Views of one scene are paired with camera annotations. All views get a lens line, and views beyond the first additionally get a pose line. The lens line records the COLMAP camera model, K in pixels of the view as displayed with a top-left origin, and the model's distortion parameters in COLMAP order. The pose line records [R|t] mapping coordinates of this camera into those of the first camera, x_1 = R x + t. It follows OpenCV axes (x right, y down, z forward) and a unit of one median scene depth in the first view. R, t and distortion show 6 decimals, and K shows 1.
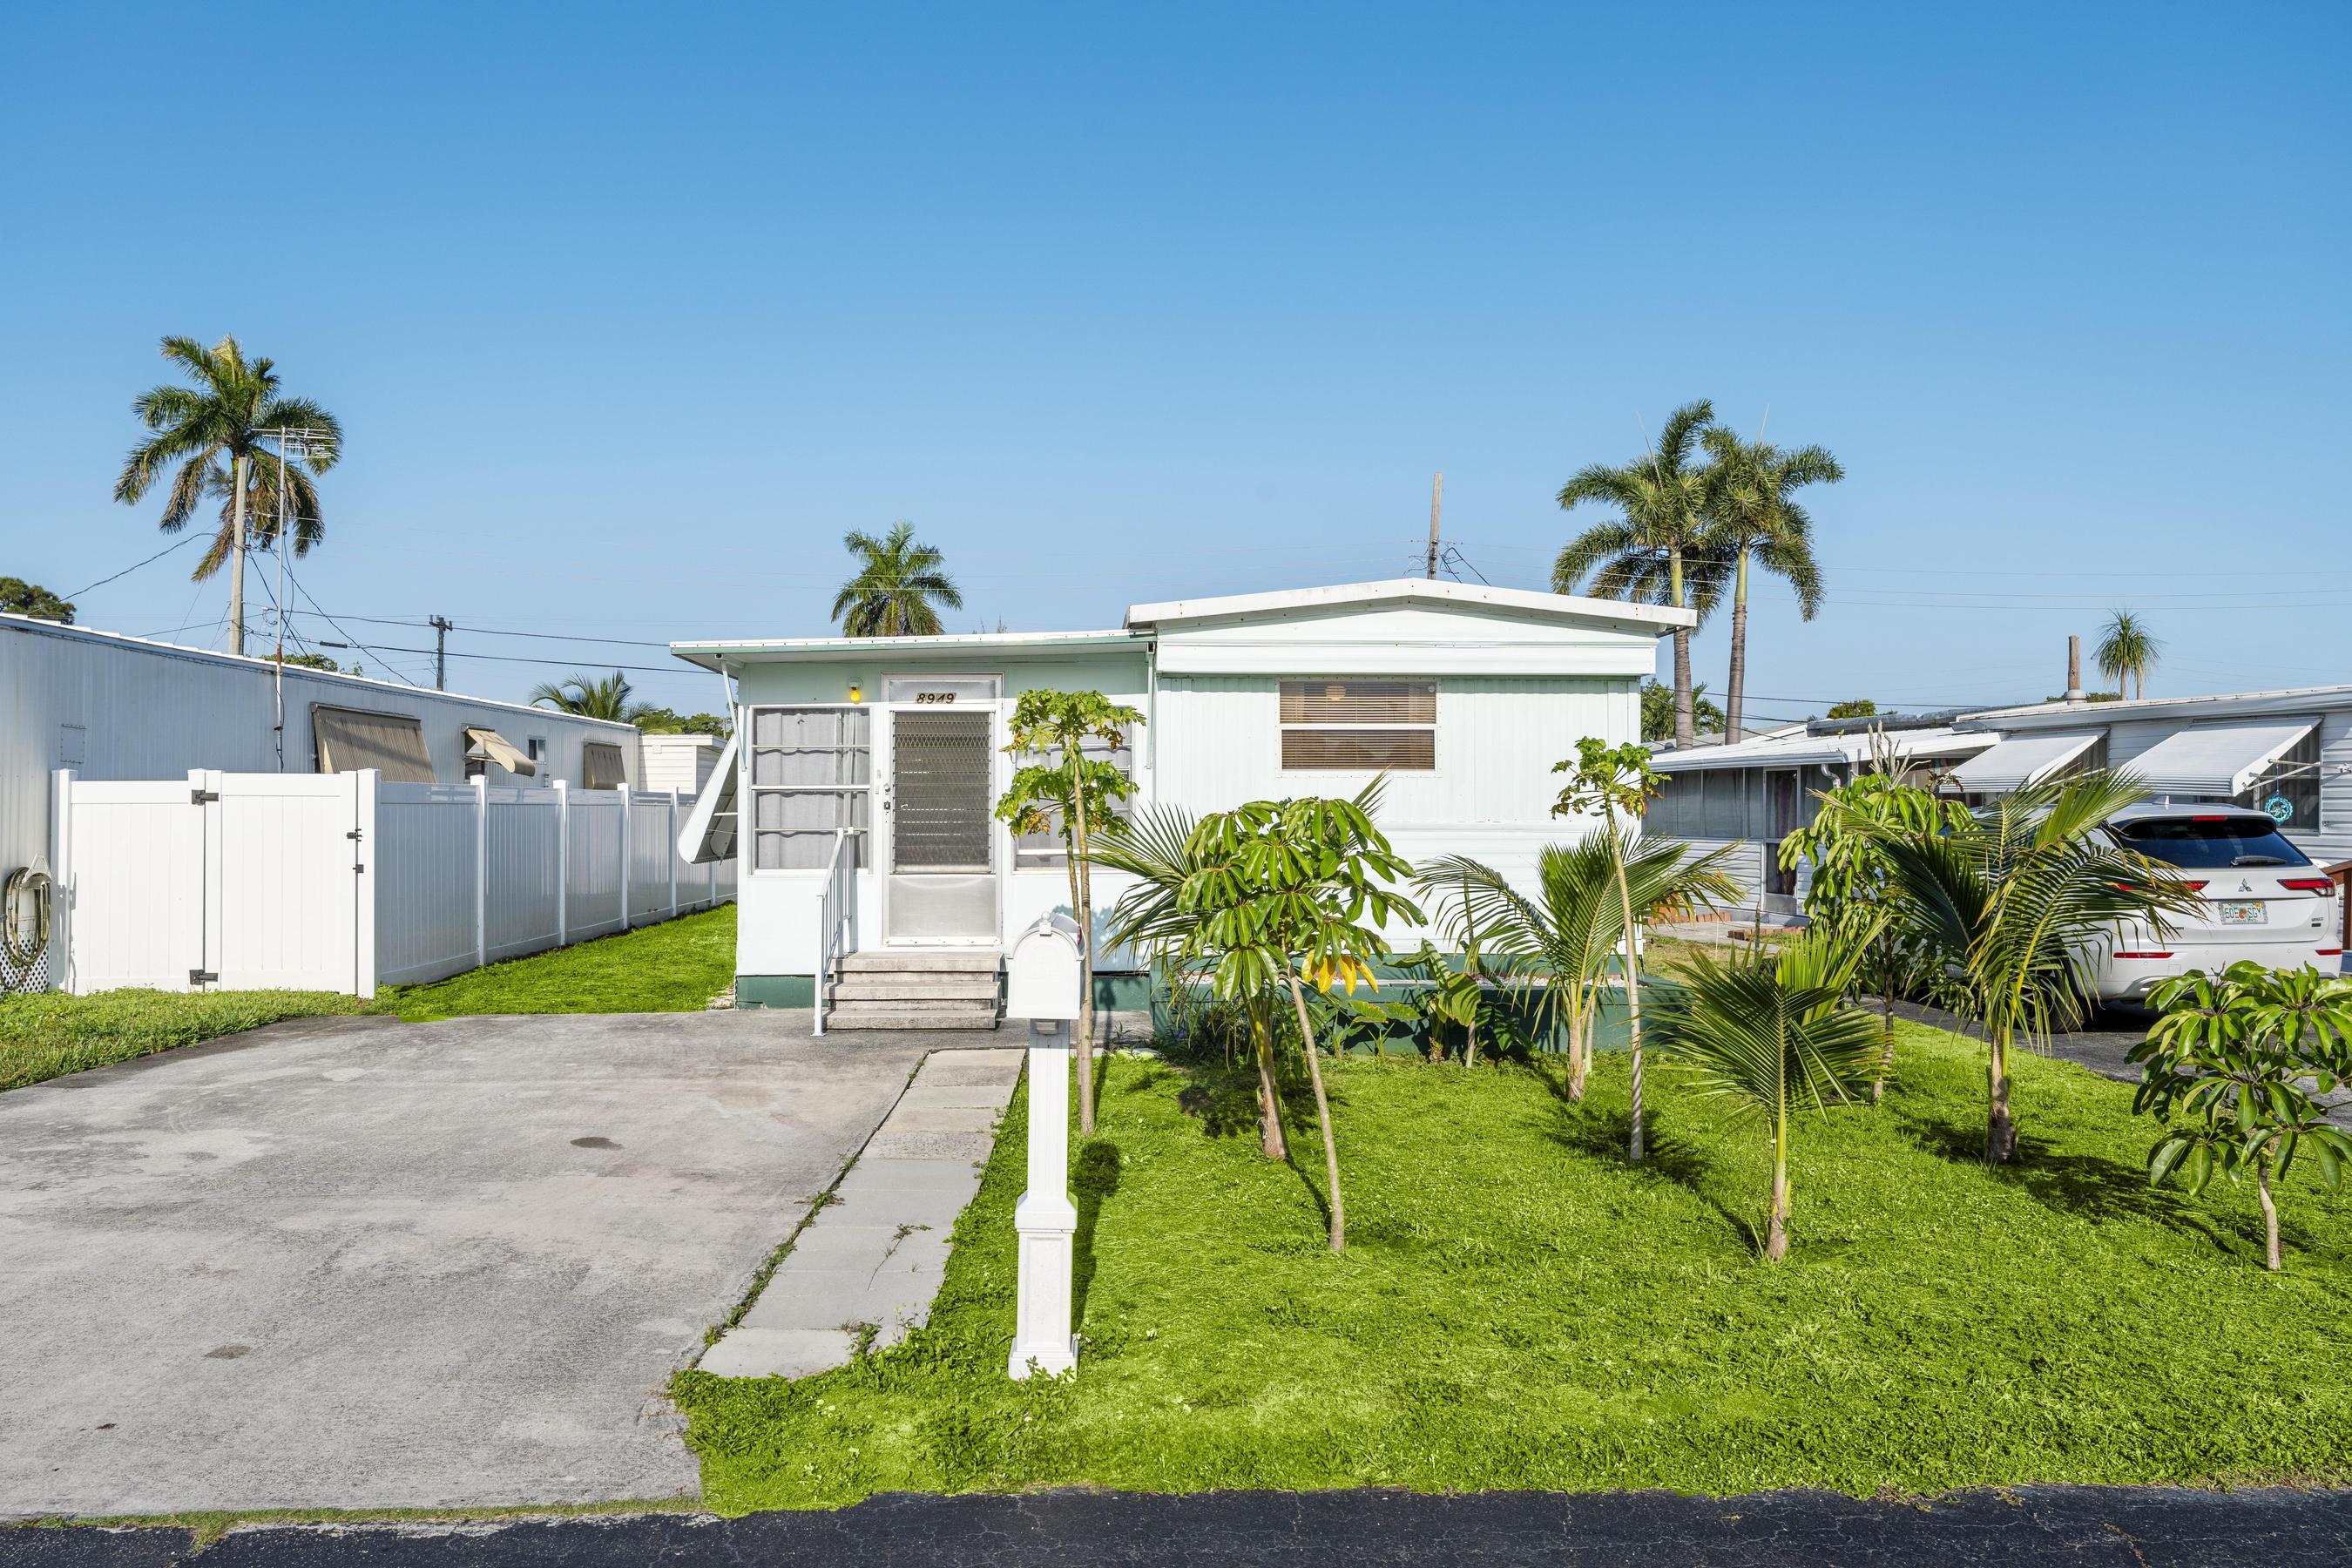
lens RADIAL K [[1723.5, 0, 1176.5], [0, 1723.5, 793.9], [0, 0, 1]] dist [-0.001278, 0.008772]
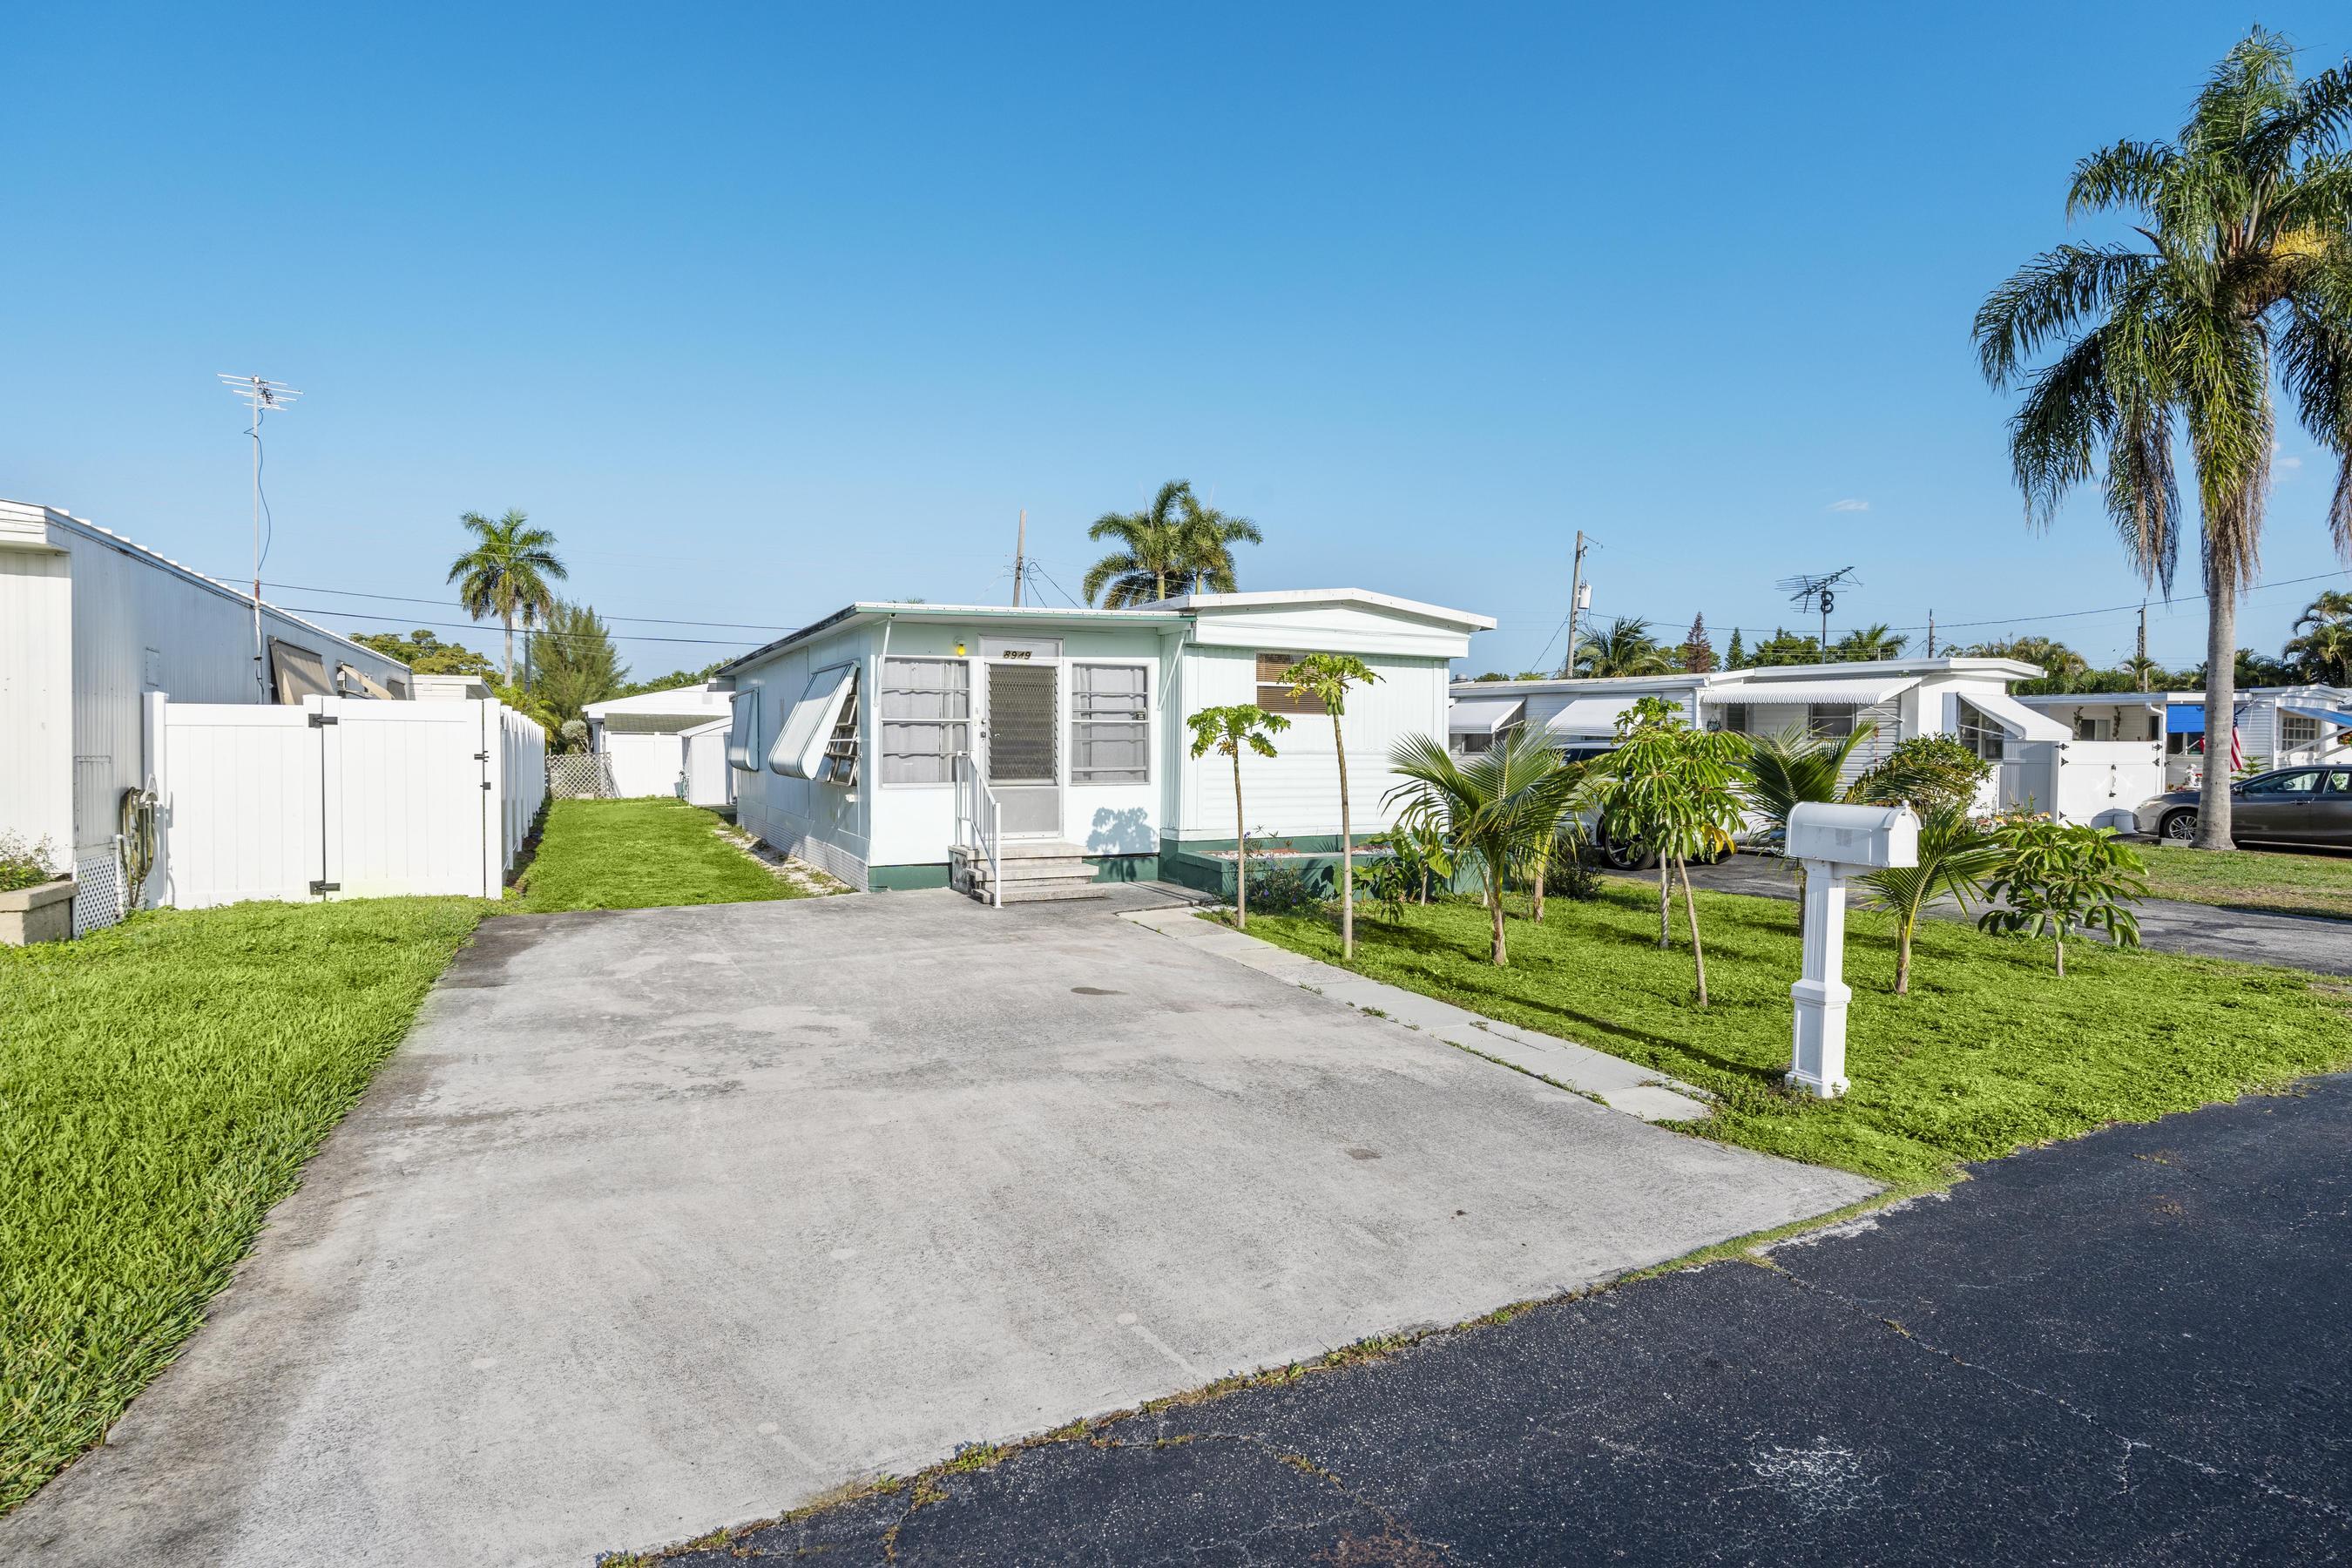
lens RADIAL K [[1180.7, 0, 1185.4], [0, 1180.7, 770.2], [0, 0, 1]] dist [-0.000684, 0.000188]
pose [[0.905083, -0.003397, 0.425221, -0.412781], [-0.009918, 0.999527, 0.029095, 0.006231], [-0.425119, -0.030551, 0.904622, 0.109409]]
